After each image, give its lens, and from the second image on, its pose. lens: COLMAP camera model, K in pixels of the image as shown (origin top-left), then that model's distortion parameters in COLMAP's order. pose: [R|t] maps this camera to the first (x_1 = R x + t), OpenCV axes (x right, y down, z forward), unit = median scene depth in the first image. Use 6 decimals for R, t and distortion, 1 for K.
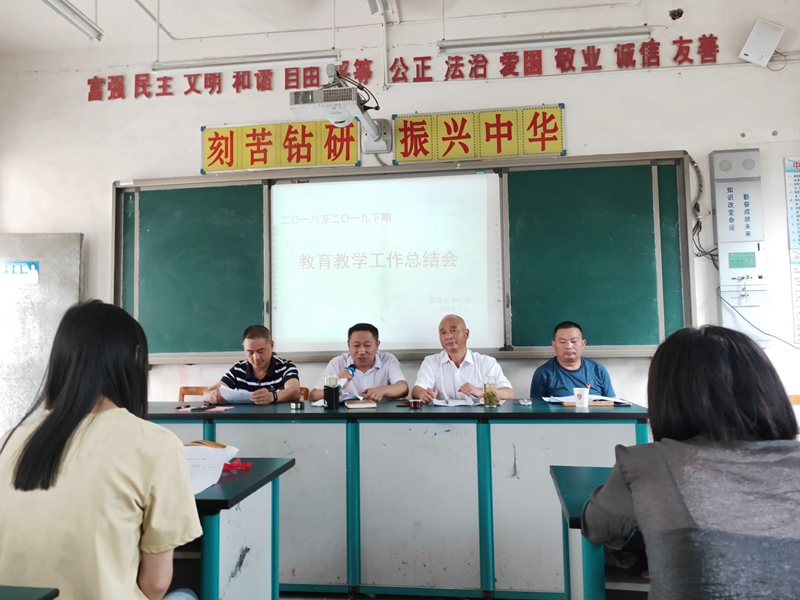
lens RADIAL K [[614.1, 0, 398.0], [0, 614.1, 299.4], [0, 0, 1]] dist [0.014255, -0.010631]
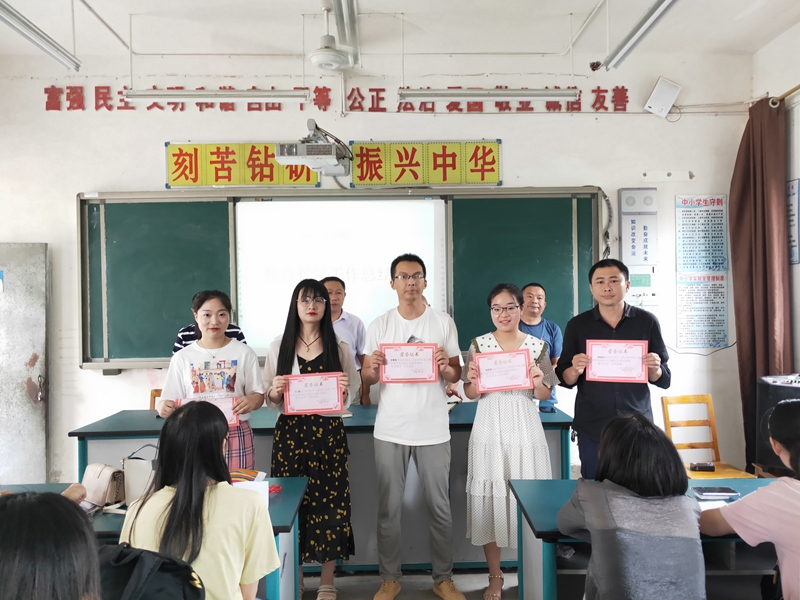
lens RADIAL K [[614.1, 0, 401.5], [0, 614.1, 302.2], [0, 0, 1]] dist [0.014255, -0.010631]
pose [[0.988537, -0.000275, 0.150976, -0.084330], [-0.010685, 0.997363, 0.071779, -0.093375], [-0.150597, -0.072570, 0.985928, -0.120655]]
